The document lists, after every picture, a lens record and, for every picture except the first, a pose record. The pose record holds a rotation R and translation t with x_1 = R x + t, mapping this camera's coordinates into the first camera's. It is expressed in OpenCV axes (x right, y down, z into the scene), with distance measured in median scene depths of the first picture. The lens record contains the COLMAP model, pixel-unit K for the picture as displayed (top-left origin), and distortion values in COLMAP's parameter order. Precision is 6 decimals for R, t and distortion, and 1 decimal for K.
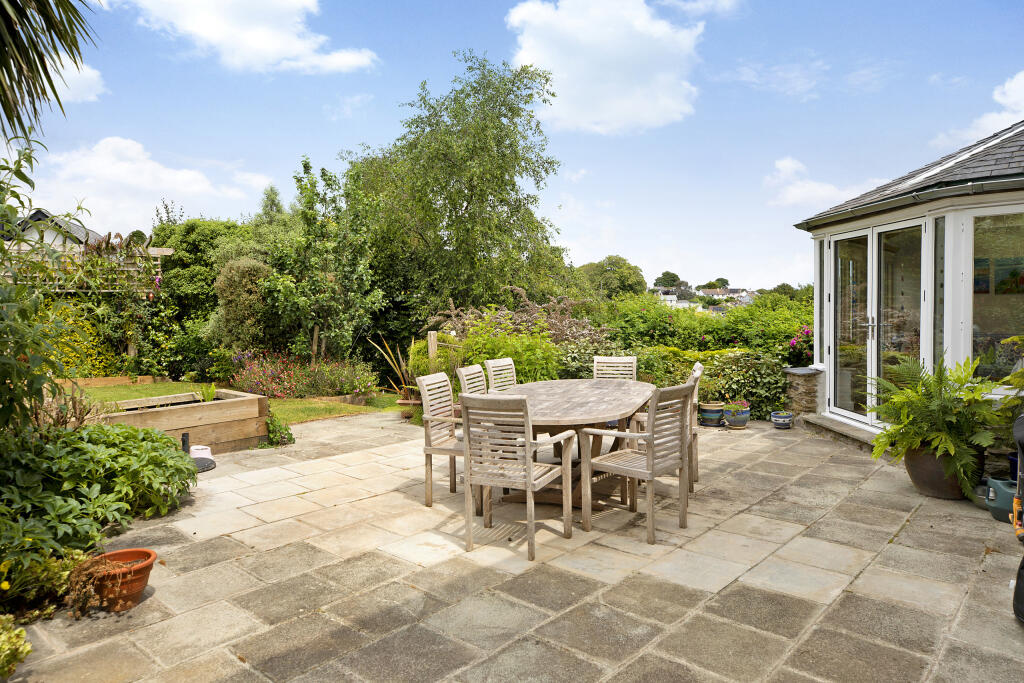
lens RADIAL K [[684.6, 0, 511.6], [0, 684.6, 339.3], [0, 0, 1]] dist [0.003285, 0.000394]
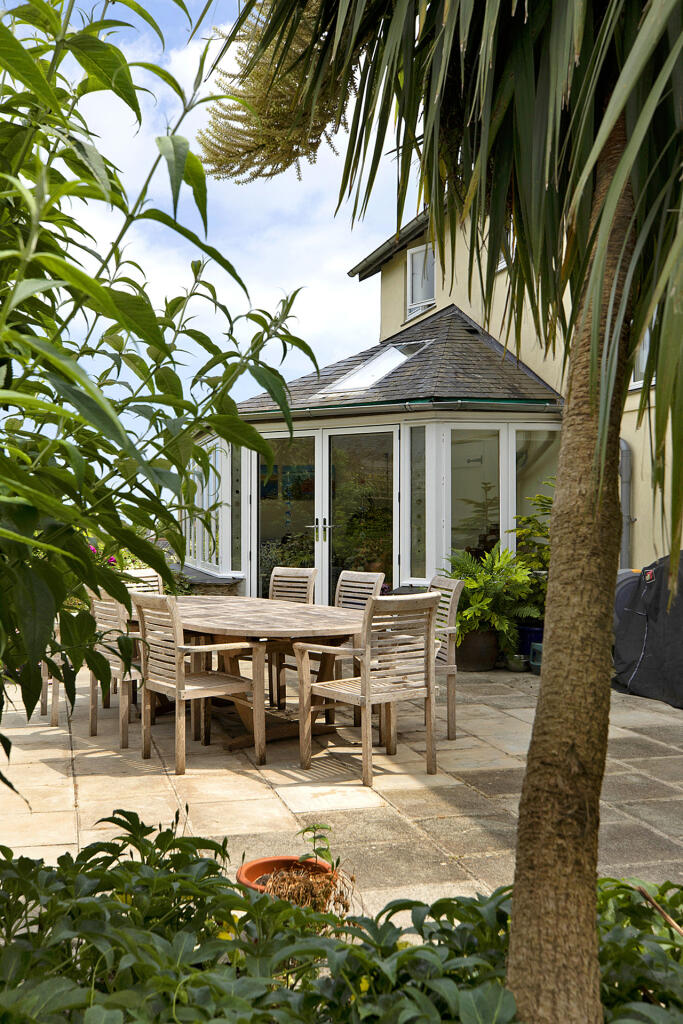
lens RADIAL K [[906.9, 0, 341.0], [0, 906.9, 511.4], [0, 0, 1]] dist [0.002697, 0.001894]
pose [[0.601783, 0.003866, 0.798650, -0.664160], [0.041564, 0.998482, -0.036151, 0.007972], [-0.797577, 0.054950, 0.600709, 0.232459]]
